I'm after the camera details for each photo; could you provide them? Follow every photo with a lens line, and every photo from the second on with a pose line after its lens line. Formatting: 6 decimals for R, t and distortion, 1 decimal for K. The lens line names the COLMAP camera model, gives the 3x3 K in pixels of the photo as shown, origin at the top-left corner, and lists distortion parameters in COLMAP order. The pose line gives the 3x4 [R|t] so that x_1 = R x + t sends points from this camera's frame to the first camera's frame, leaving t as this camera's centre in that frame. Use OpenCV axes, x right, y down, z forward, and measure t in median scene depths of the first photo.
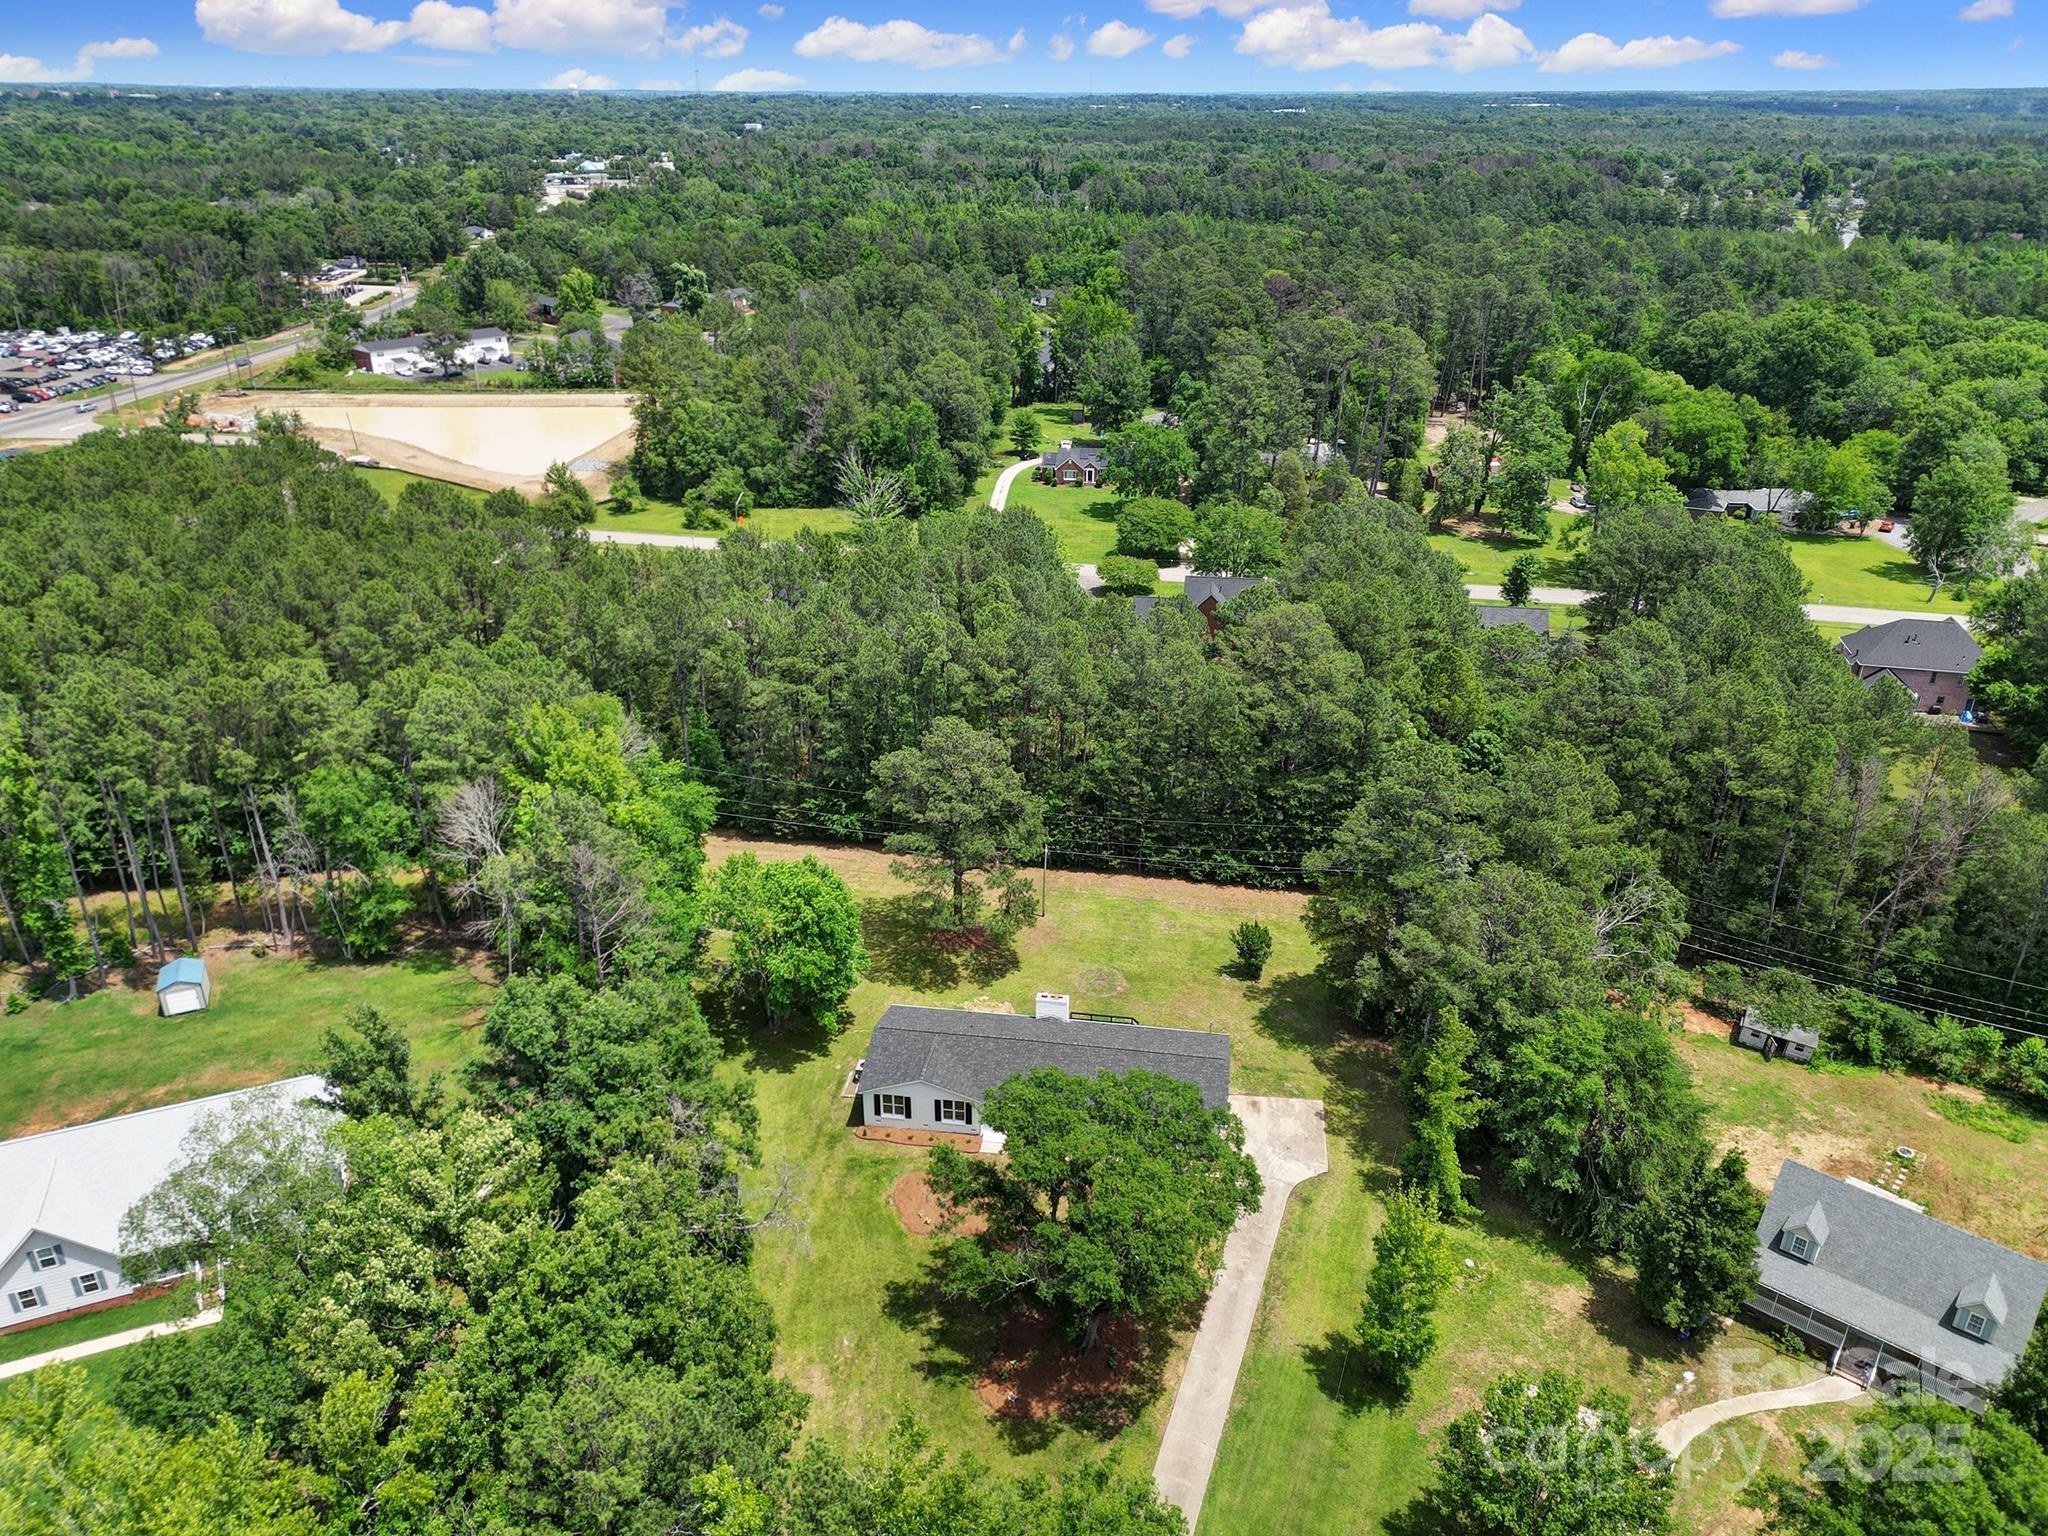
lens RADIAL K [[1423.8, 0, 1031.0], [0, 1423.8, 787.3], [0, 0, 1]] dist [0.064395, -0.050508]
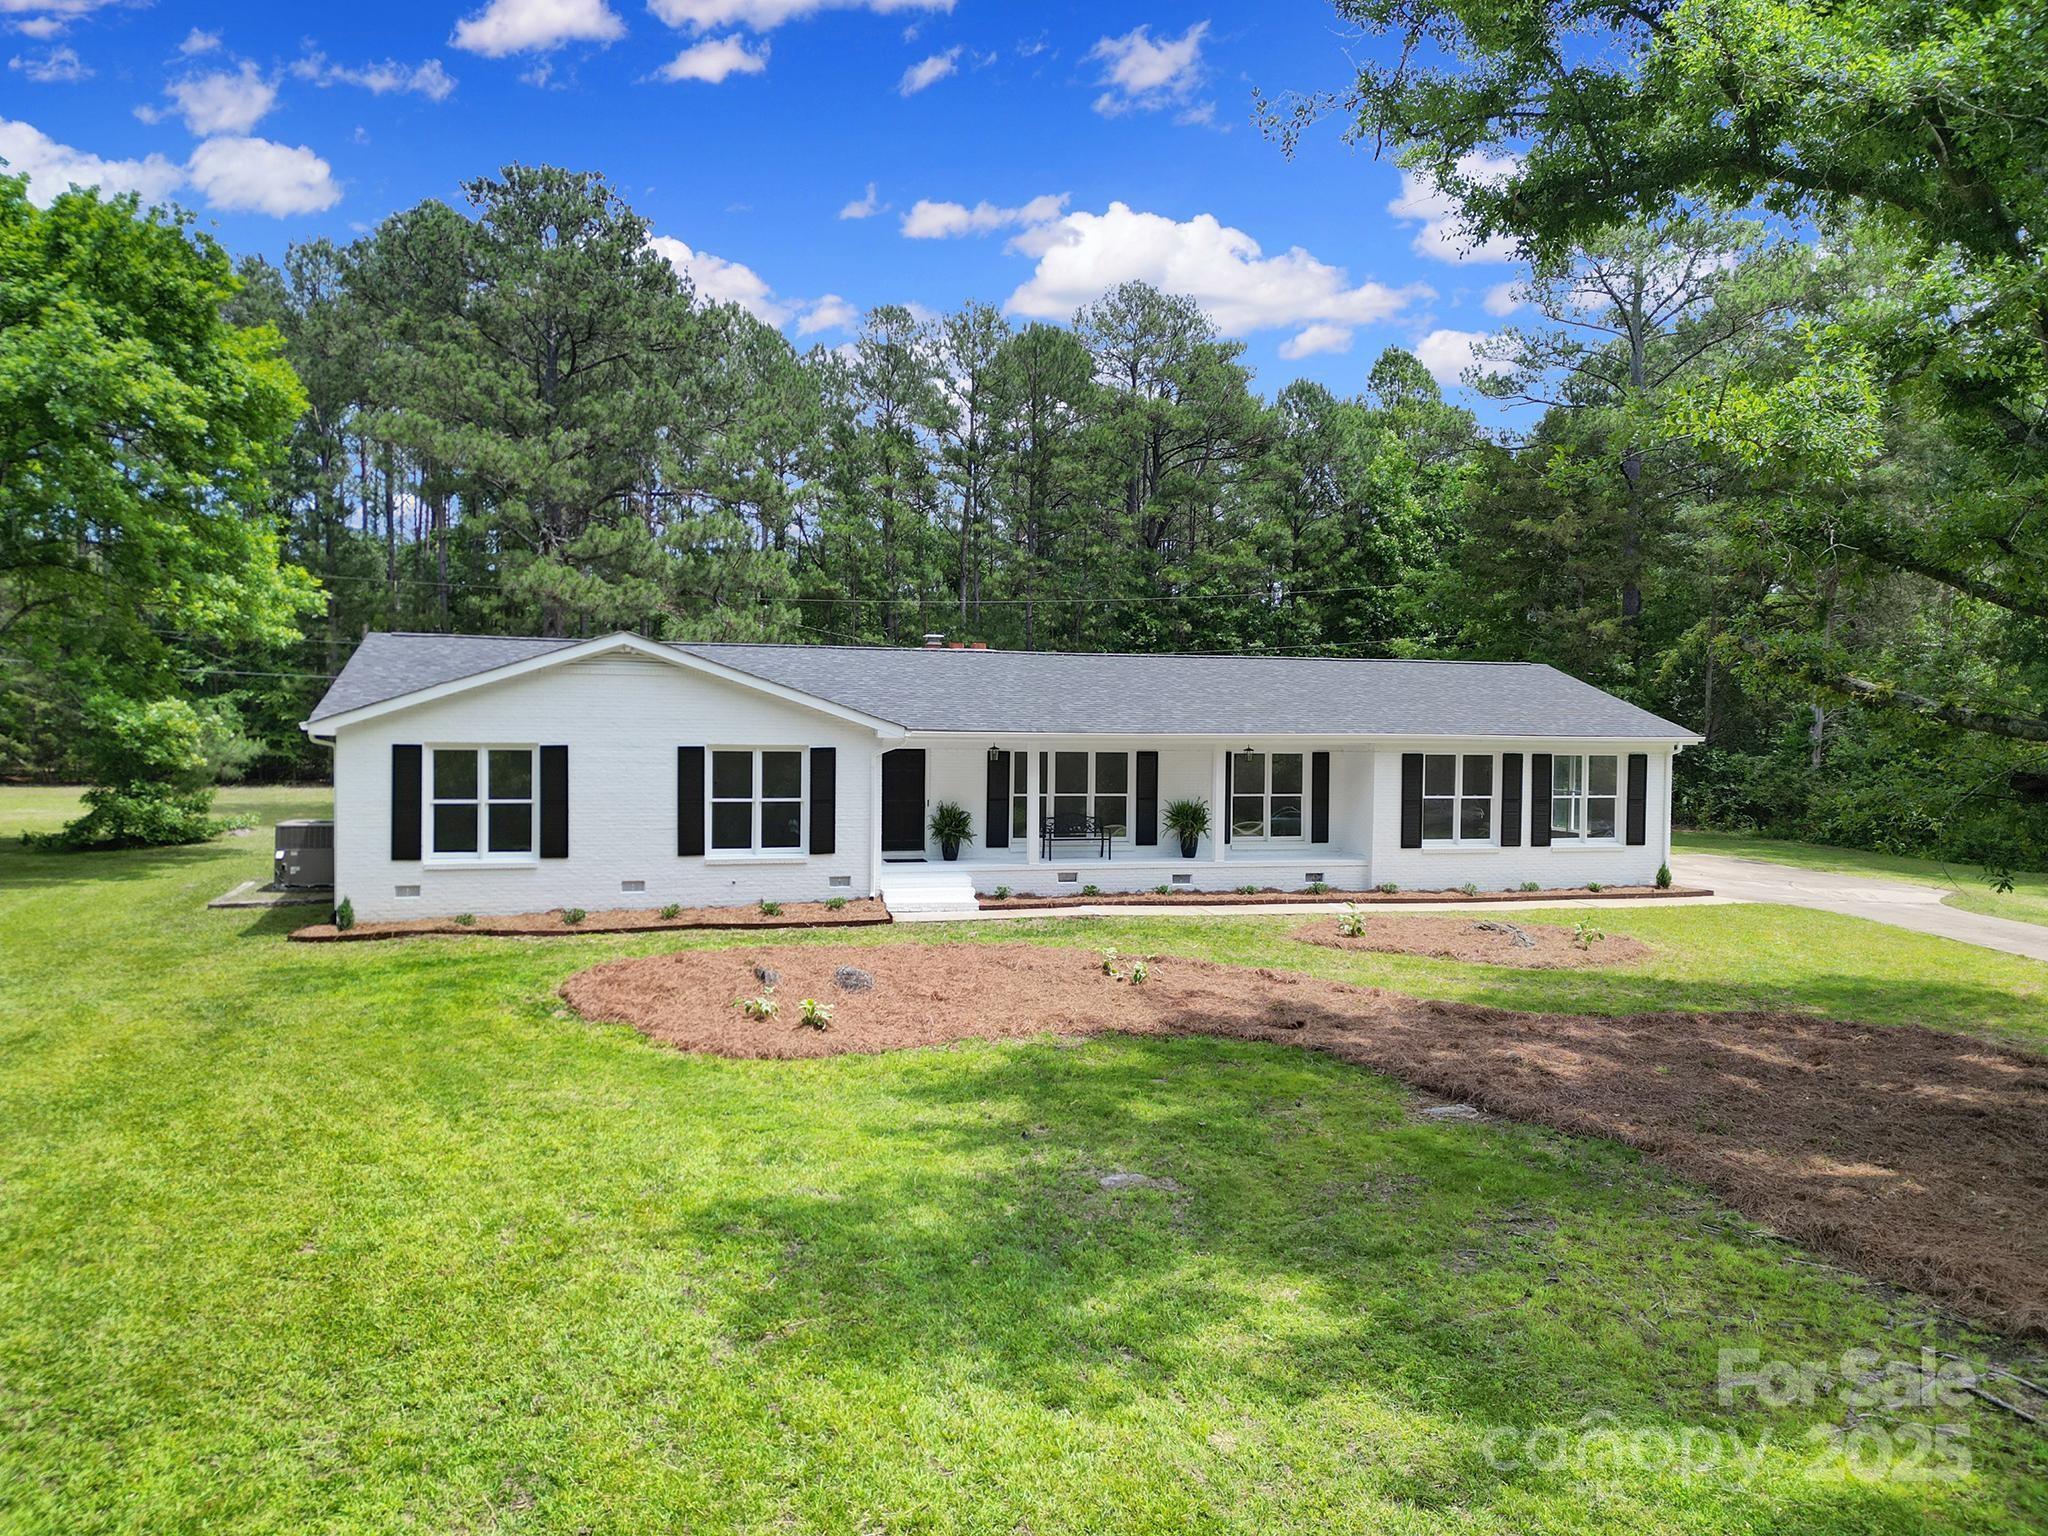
lens RADIAL K [[1423.8, 0, 1026.3], [0, 1423.8, 774.5], [0, 0, 1]] dist [0.064395, -0.050508]
pose [[0.916438, -0.015840, 0.399862, -0.100027], [0.180527, 0.908128, -0.377773, 0.295561], [-0.357142, 0.418392, 0.835103, 0.714141]]
